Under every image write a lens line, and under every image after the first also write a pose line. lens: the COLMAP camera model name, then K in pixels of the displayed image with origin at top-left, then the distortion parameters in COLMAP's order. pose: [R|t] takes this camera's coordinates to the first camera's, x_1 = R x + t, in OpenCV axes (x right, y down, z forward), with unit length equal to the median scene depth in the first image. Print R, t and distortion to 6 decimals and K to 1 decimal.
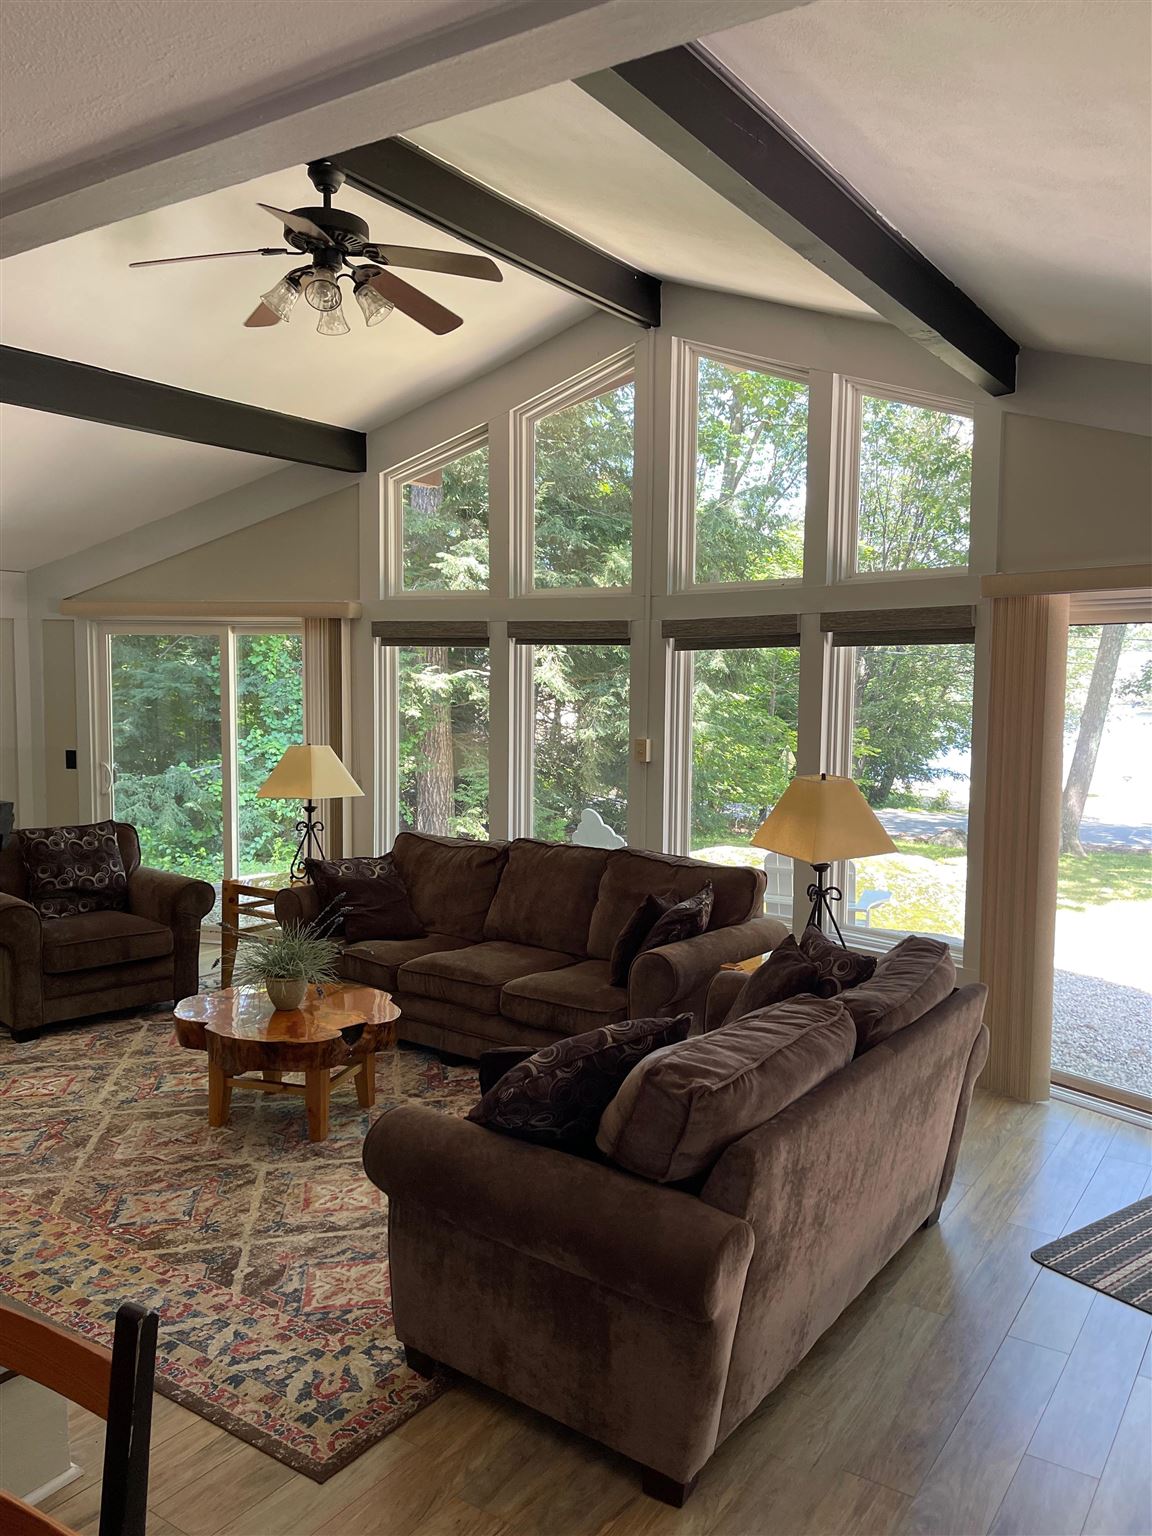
lens RADIAL K [[1162.9, 0, 589.6], [0, 1162.9, 768.4], [0, 0, 1]] dist [0.063193, -0.082192]
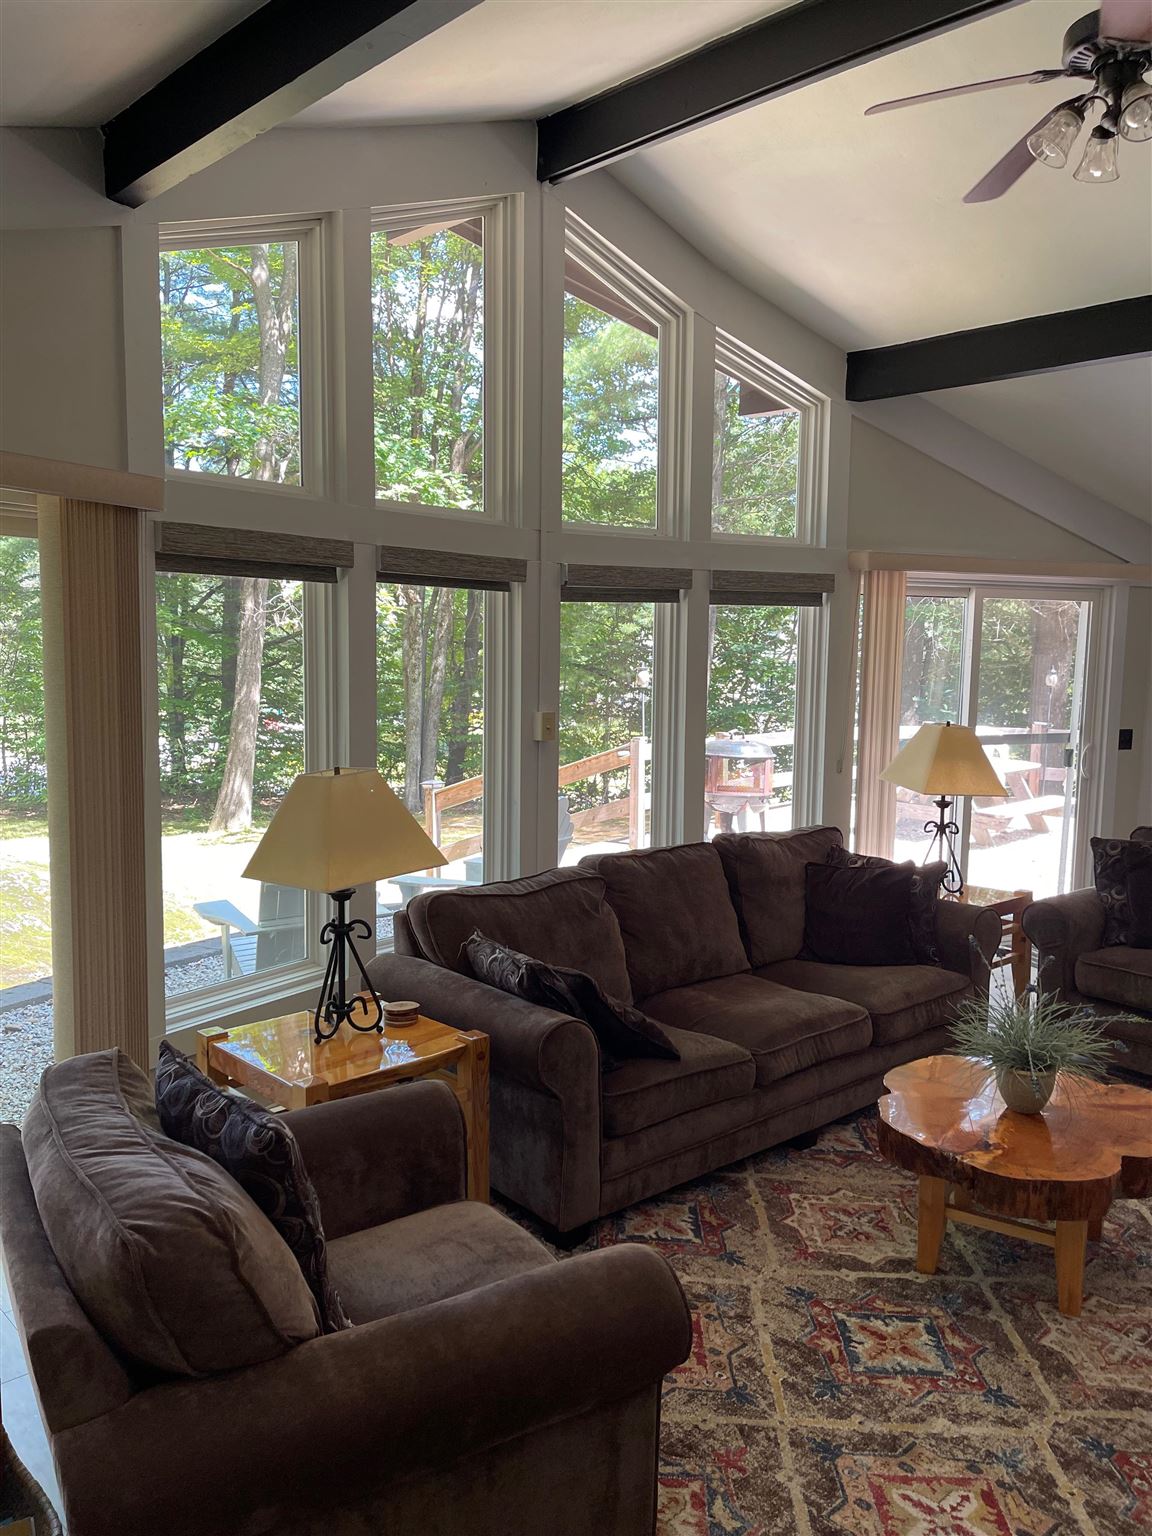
lens RADIAL K [[1166.5, 0, 576.0], [0, 1166.5, 768.0], [0, 0, 1]] dist [0.052676, -0.085672]
pose [[0.220387, -0.113722, 0.968760, -0.799487], [0.066395, 0.992626, 0.101419, -0.074510], [-0.973150, 0.041969, 0.226312, 0.889902]]
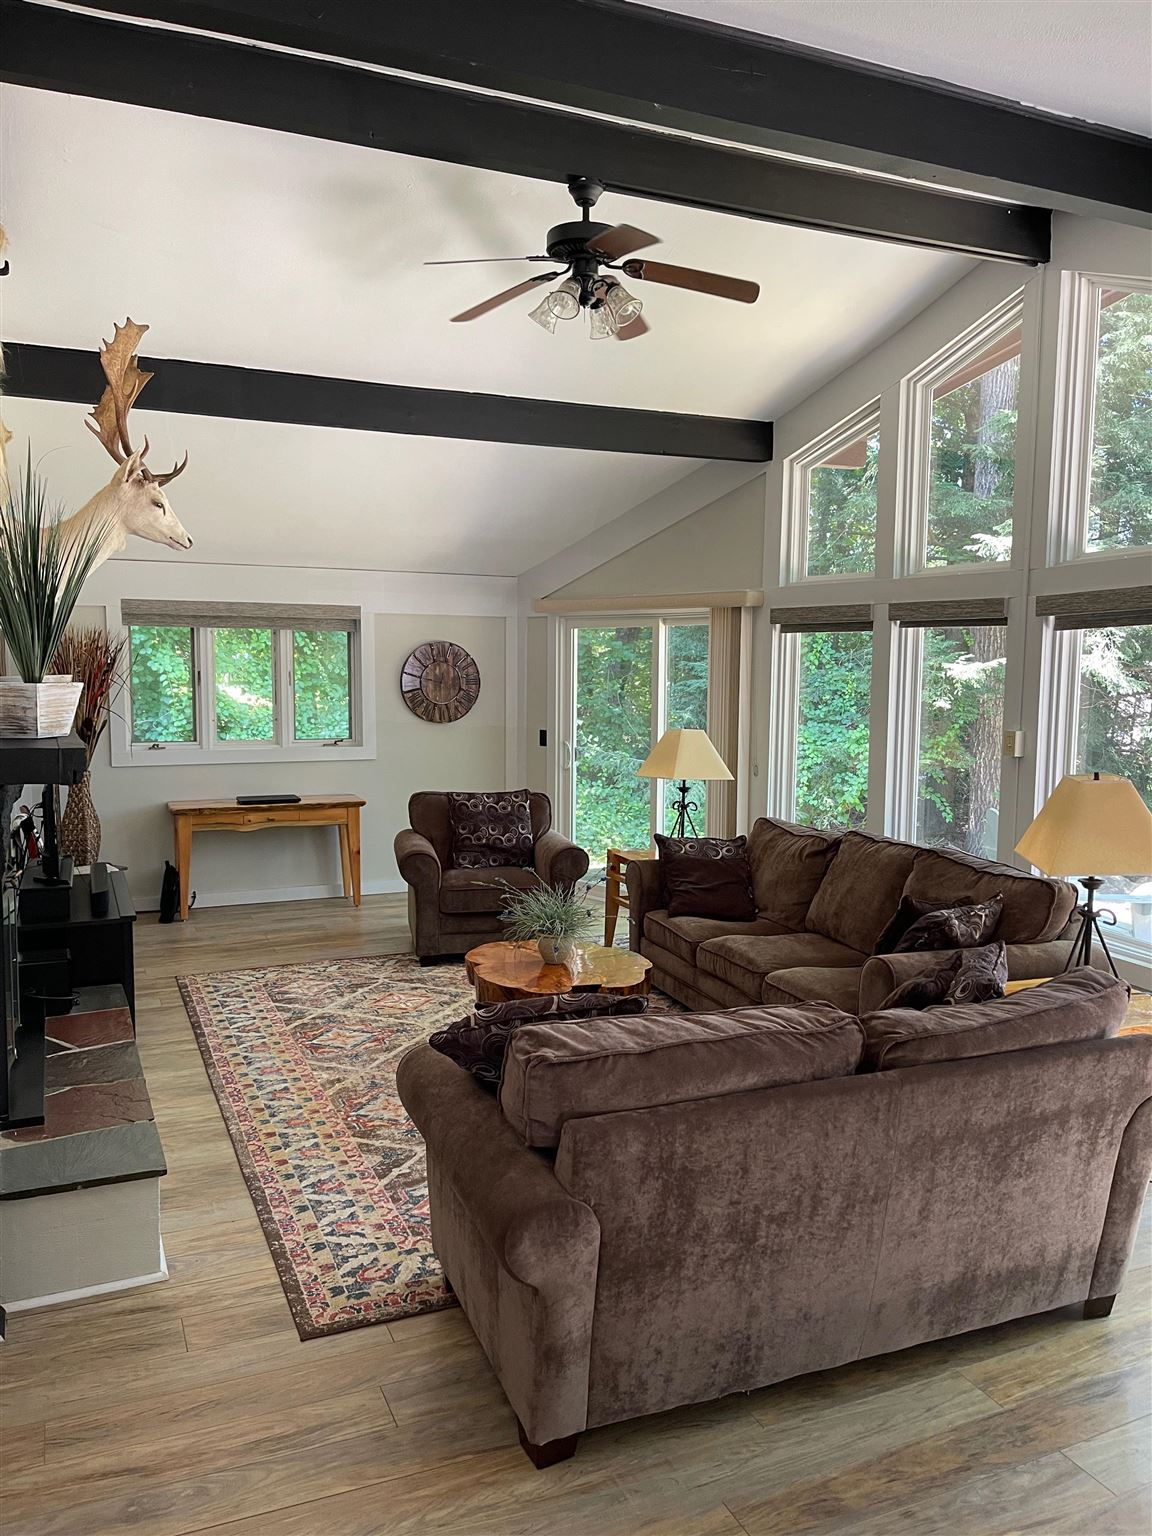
lens RADIAL K [[1167.5, 0, 575.9], [0, 1167.5, 778.6], [0, 0, 1]] dist [0.058534, -0.081980]
pose [[0.842077, 0.049527, -0.537078, 0.275629], [-0.042438, 0.998772, 0.025564, 0.002556], [0.537685, 0.001266, 0.843145, 0.069301]]
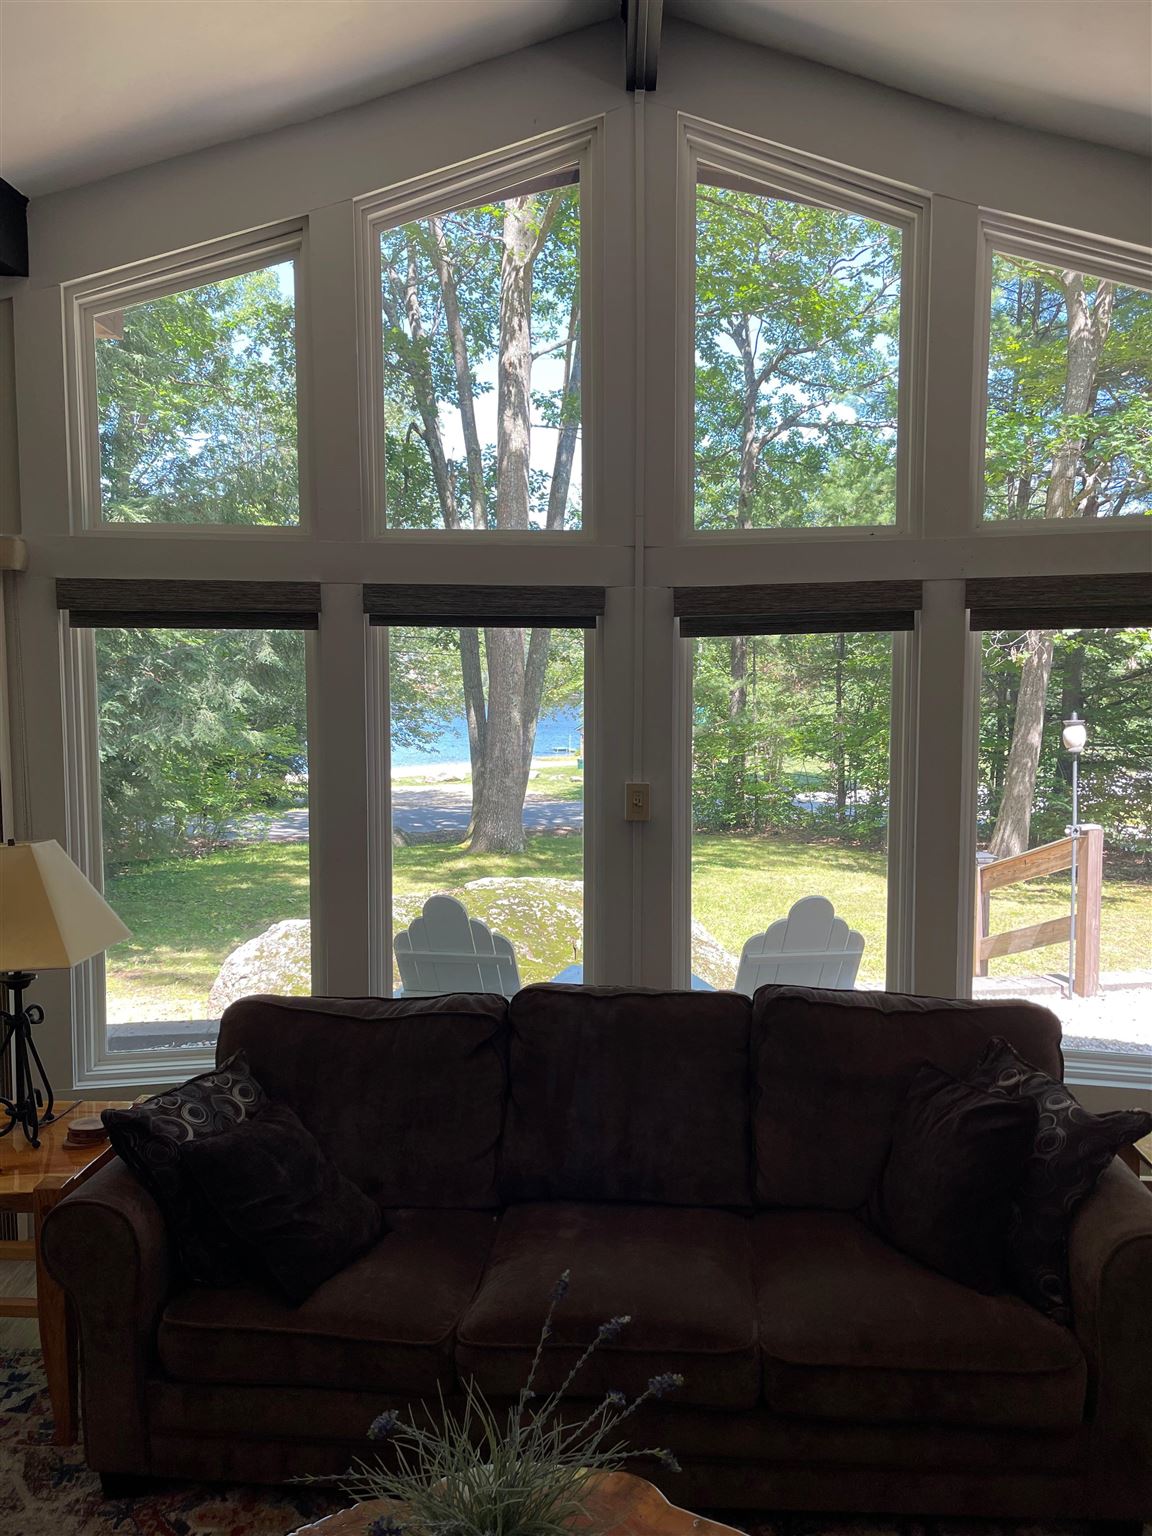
lens RADIAL K [[1167.5, 0, 575.9], [0, 1167.5, 778.6], [0, 0, 1]] dist [0.058534, -0.081980]
pose [[0.849315, -0.061564, 0.524284, -0.332424], [0.053163, 0.998102, 0.031082, -0.053787], [-0.525202, 0.001474, 0.850976, 0.554889]]
